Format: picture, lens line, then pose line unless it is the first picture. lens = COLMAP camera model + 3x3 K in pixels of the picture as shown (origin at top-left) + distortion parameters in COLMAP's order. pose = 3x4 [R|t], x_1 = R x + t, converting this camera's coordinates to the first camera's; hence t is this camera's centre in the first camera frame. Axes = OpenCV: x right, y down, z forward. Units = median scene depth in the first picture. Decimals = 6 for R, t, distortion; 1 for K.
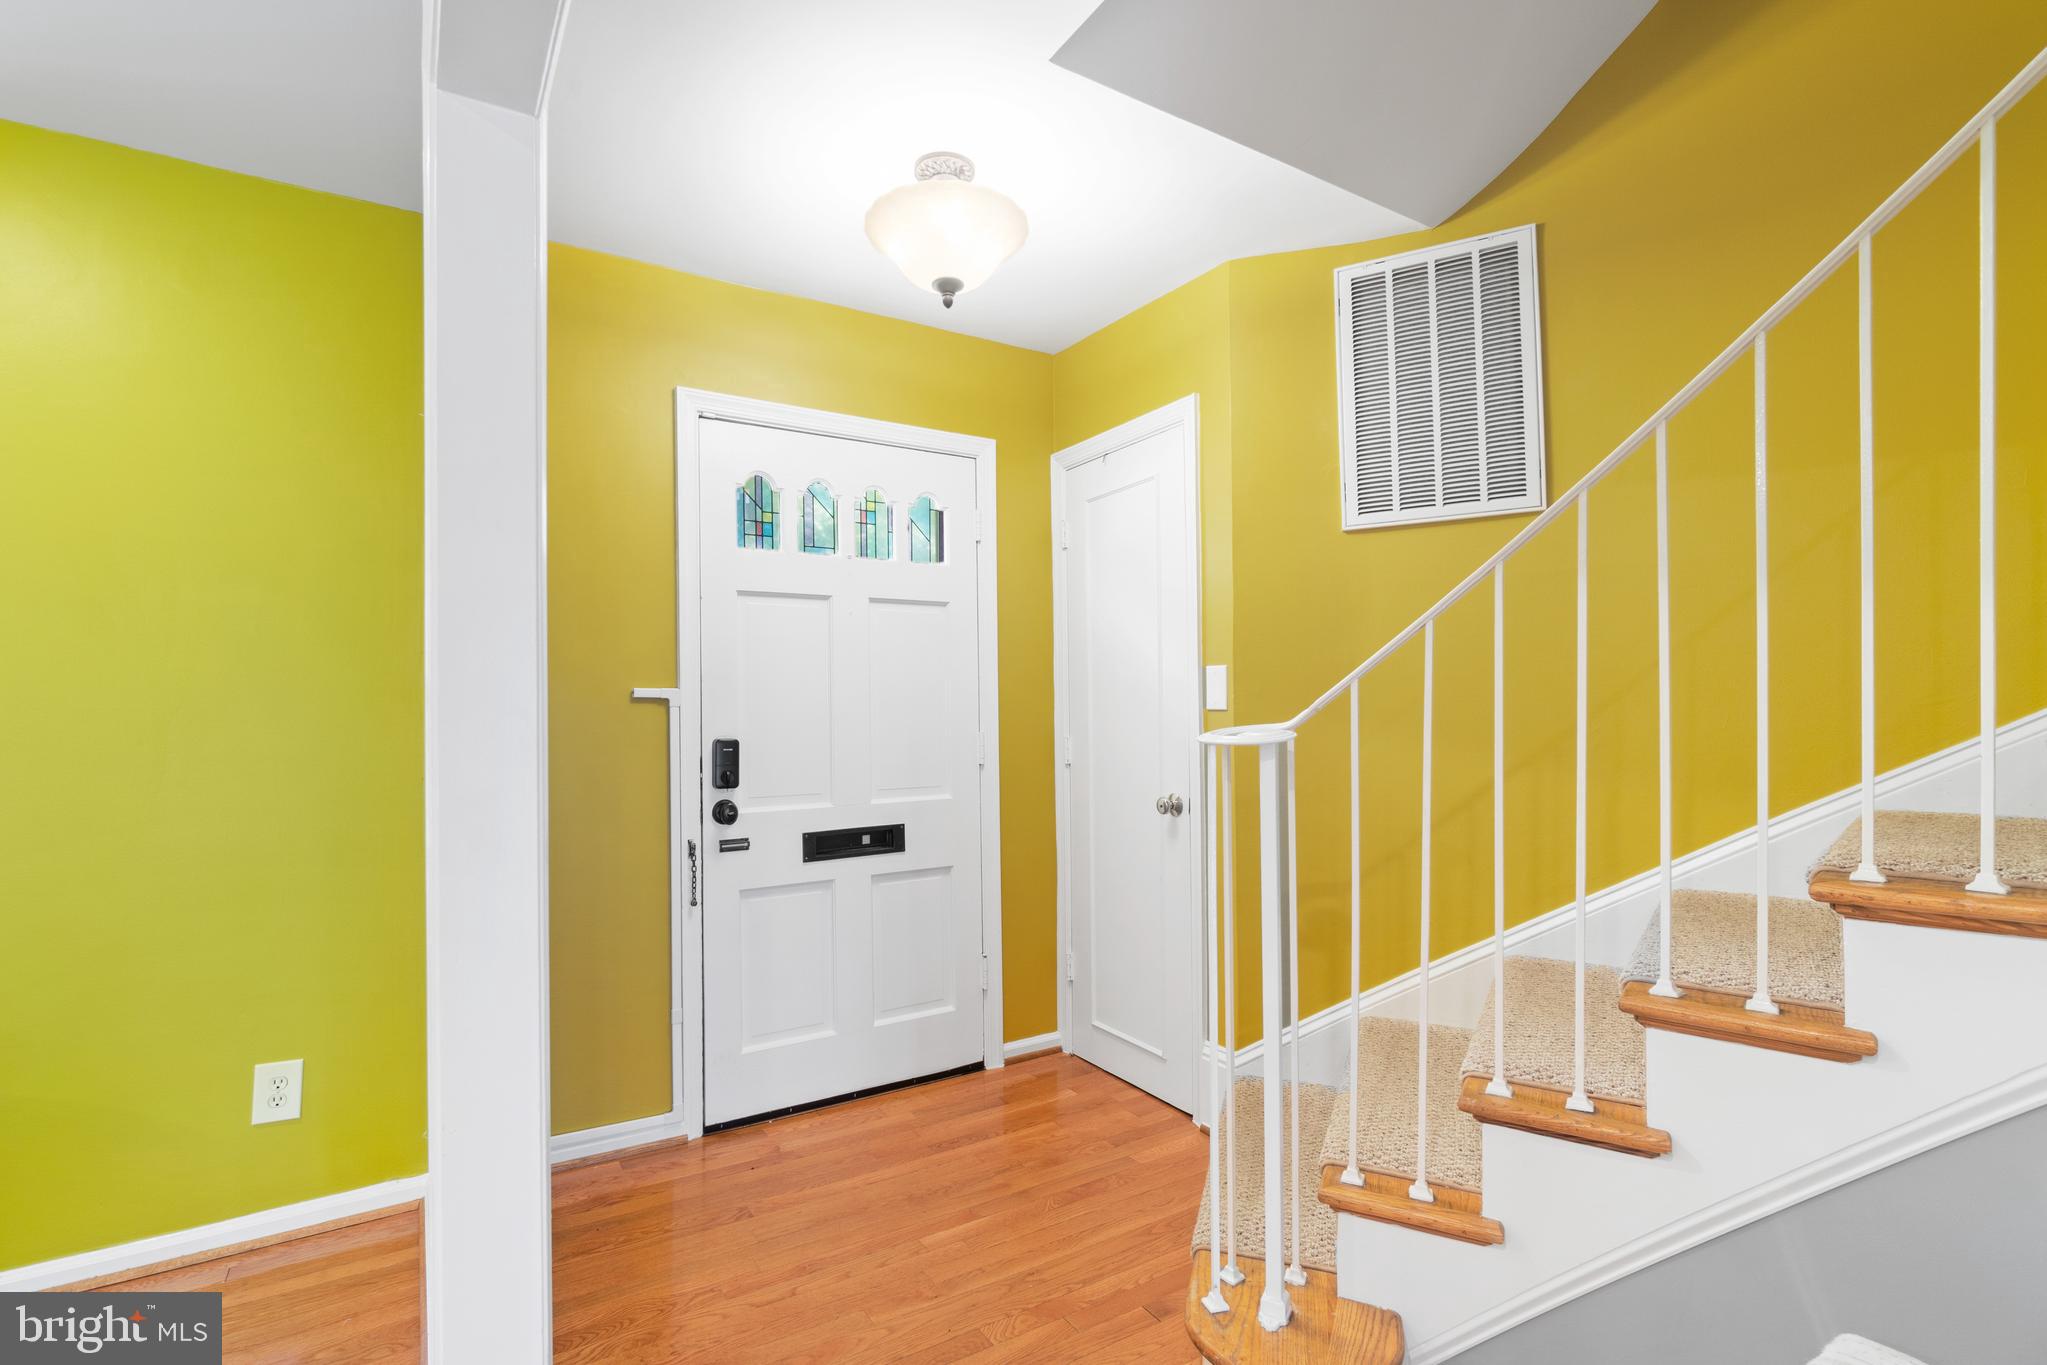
lens RADIAL K [[938.1, 0, 1023.5], [0, 938.1, 682.5], [0, 0, 1]] dist [0.003206, 0.001326]
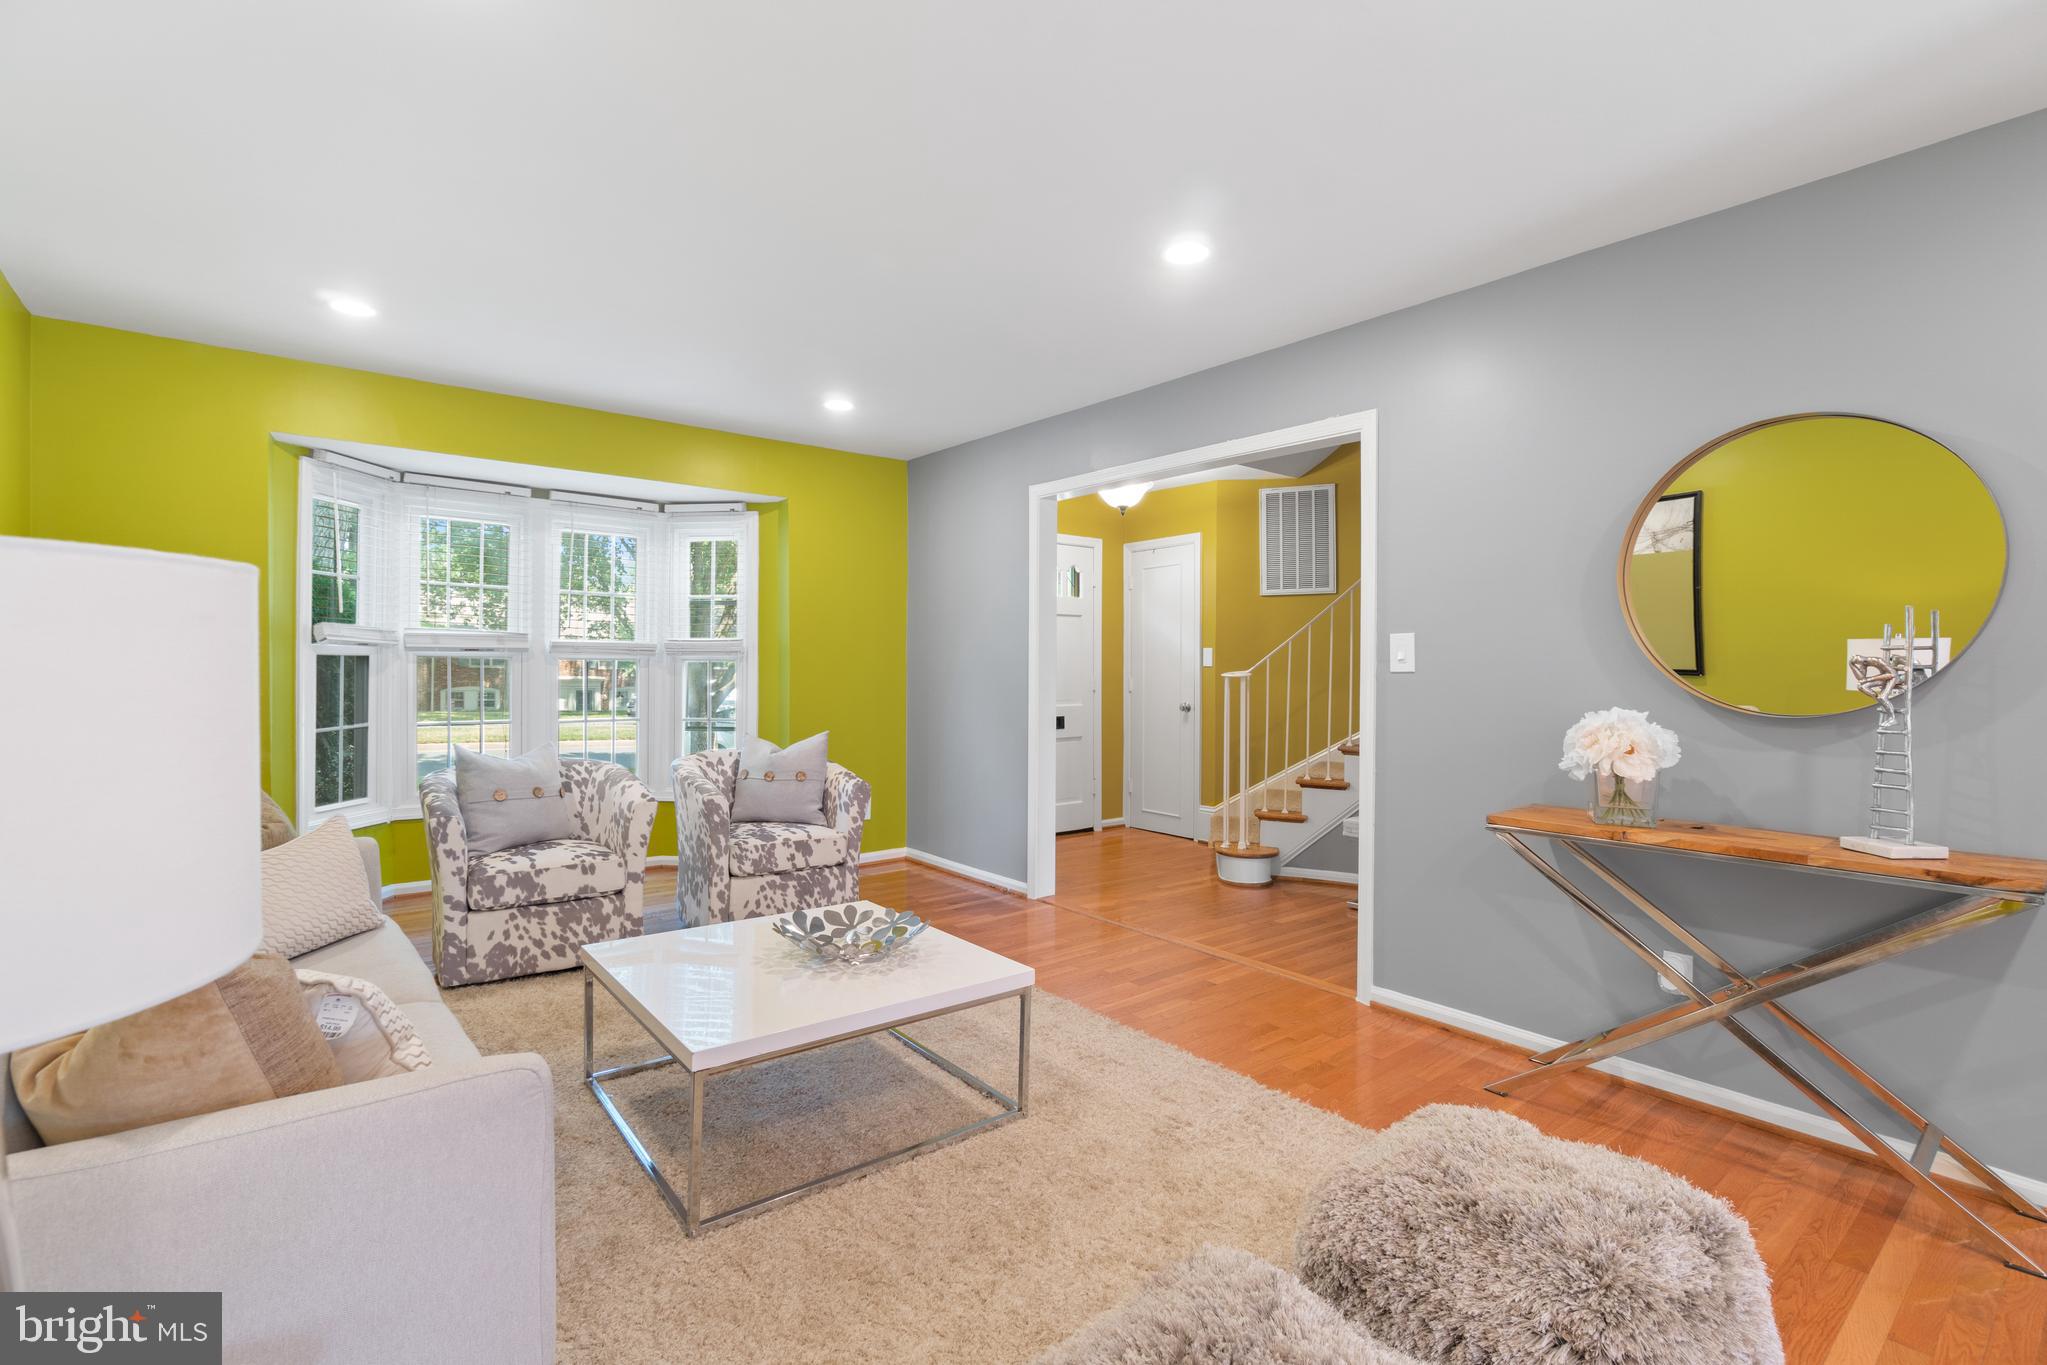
lens RADIAL K [[942.1, 0, 1019.4], [0, 942.1, 662.7], [0, 0, 1]] dist [-0.000737, -0.000020]
pose [[0.994227, 0.010936, 0.106736, -0.527715], [-0.013875, 0.999544, 0.026834, -0.038451], [-0.106394, -0.028160, 0.993925, -1.335247]]
